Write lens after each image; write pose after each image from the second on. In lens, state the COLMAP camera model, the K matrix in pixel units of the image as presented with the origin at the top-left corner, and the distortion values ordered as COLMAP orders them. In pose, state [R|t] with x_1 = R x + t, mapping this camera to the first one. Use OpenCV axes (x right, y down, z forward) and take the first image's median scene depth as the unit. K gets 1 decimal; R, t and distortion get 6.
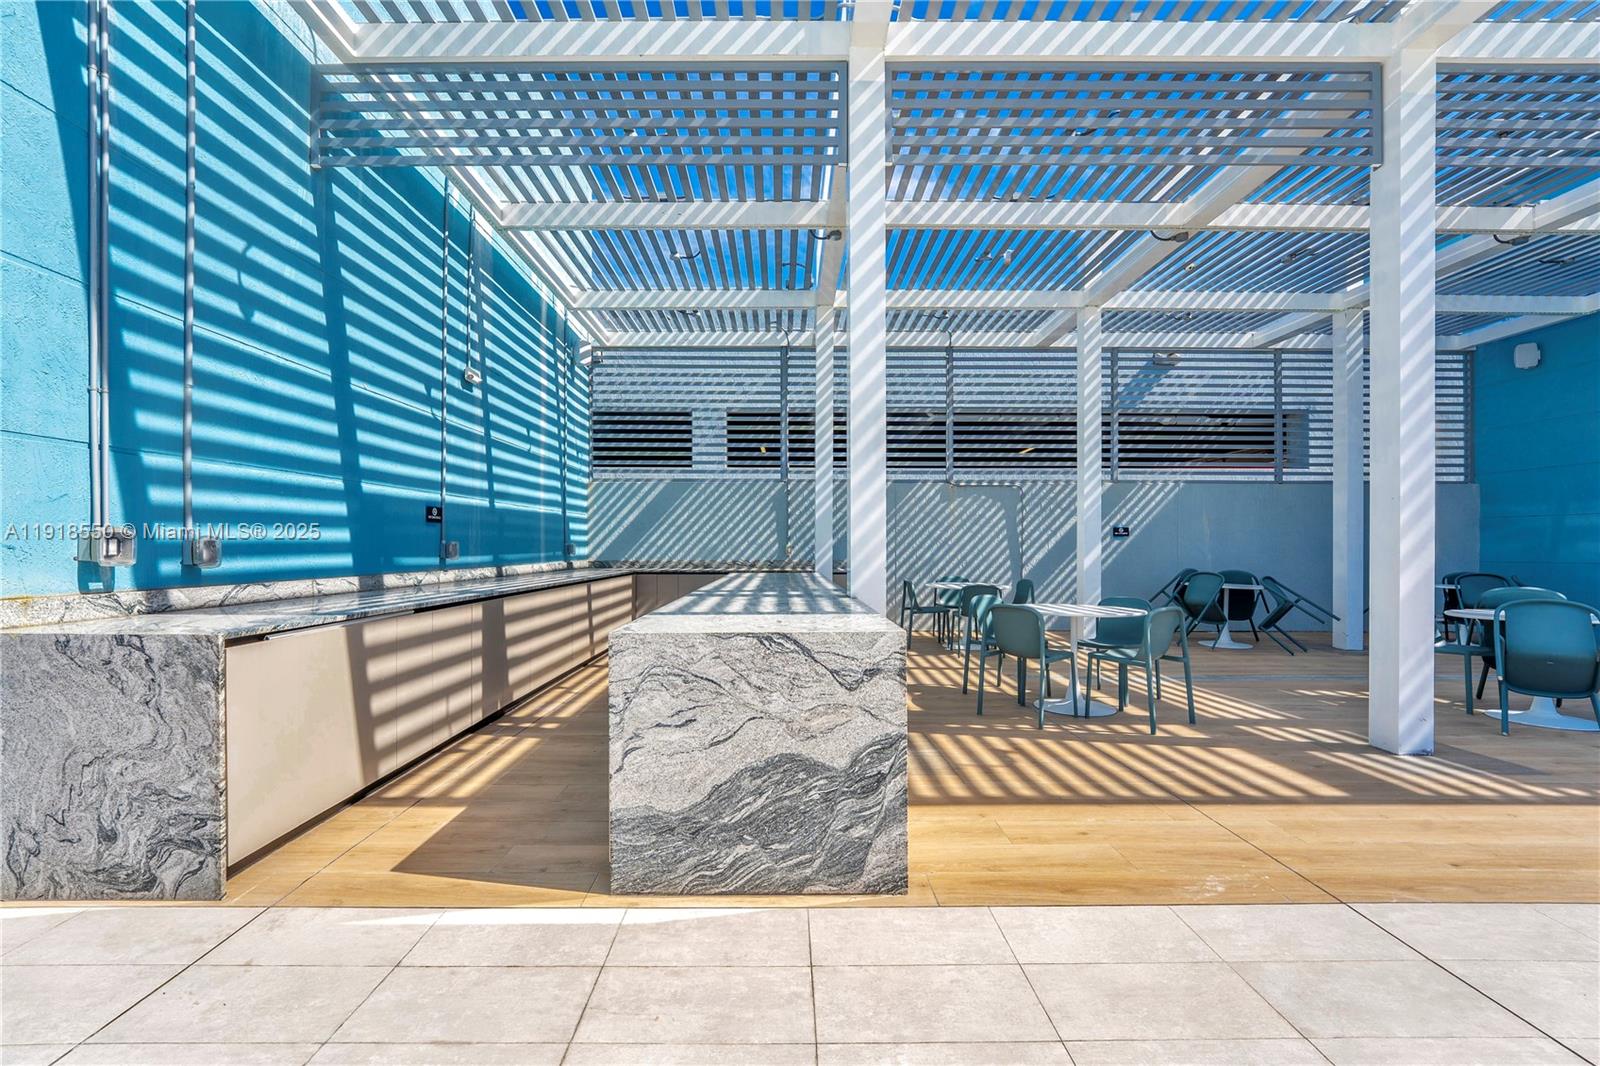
lens RADIAL K [[664.9, 0, 796.0], [0, 664.9, 546.9], [0, 0, 1]] dist [-0.011981, -0.000032]
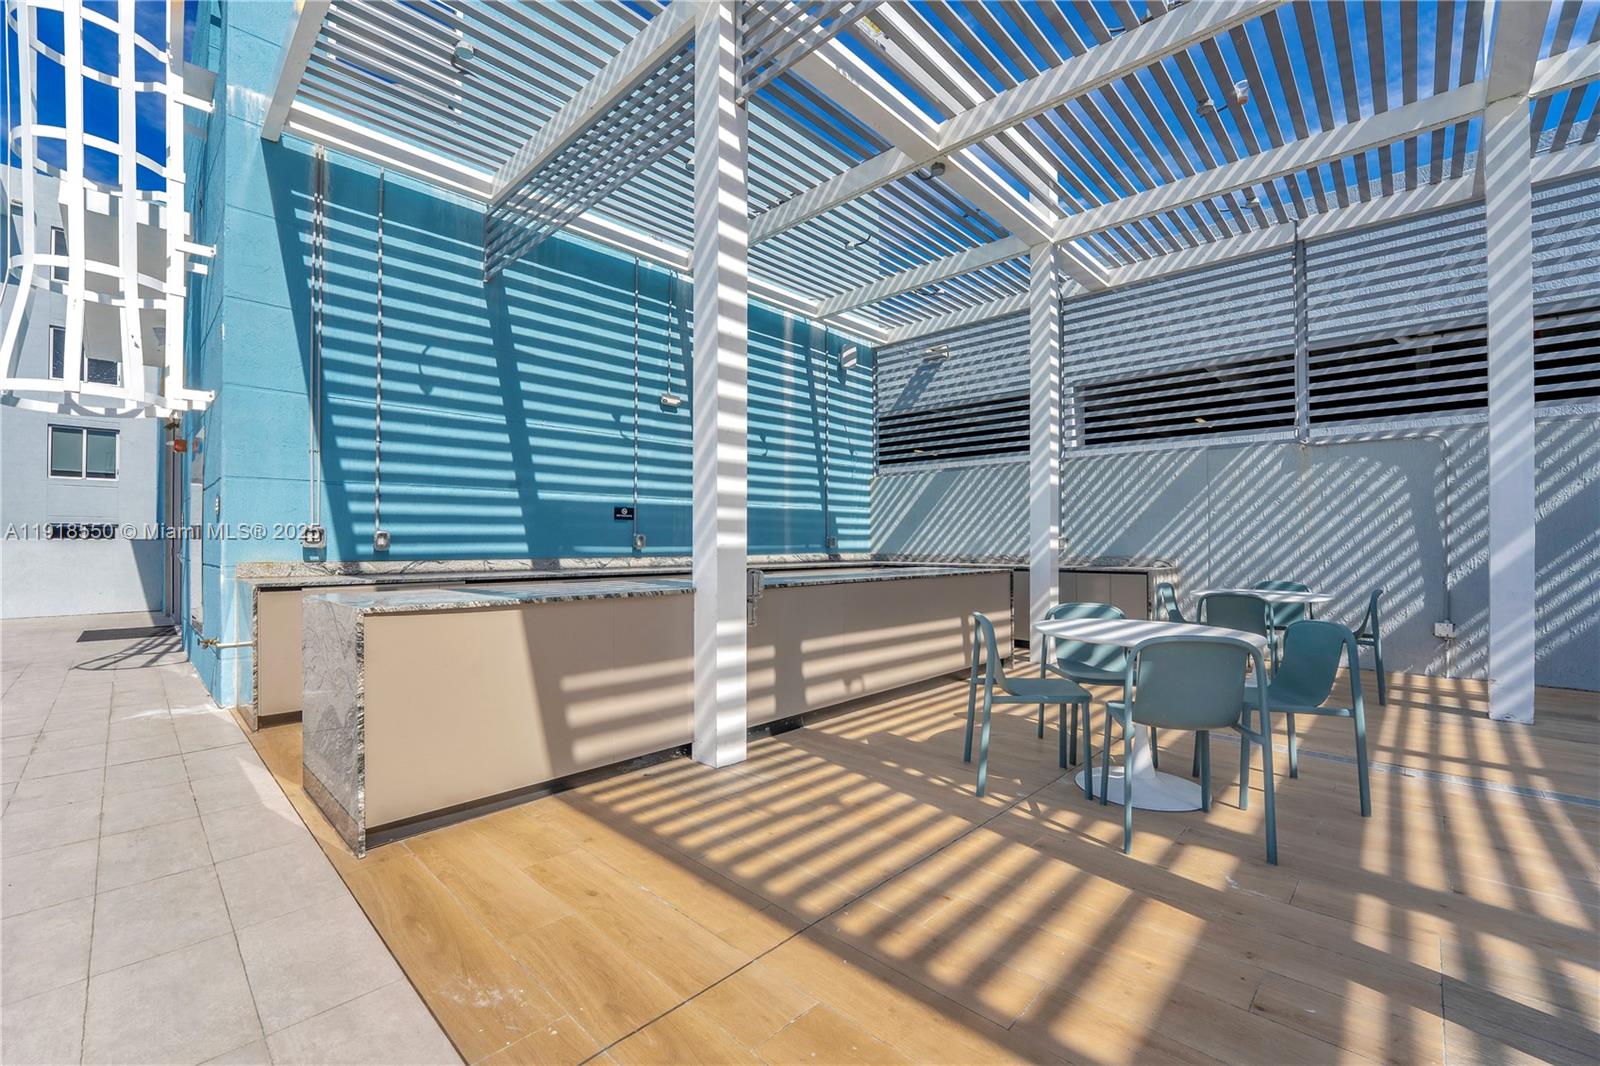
lens RADIAL K [[666.1, 0, 807.4], [0, 666.1, 541.2], [0, 0, 1]] dist [-0.024862, -0.000042]
pose [[0.719714, -0.004107, -0.694259, 0.591850], [0.000623, 0.999986, -0.005270, 0.011344], [0.694271, 0.003360, 0.719706, 0.314829]]
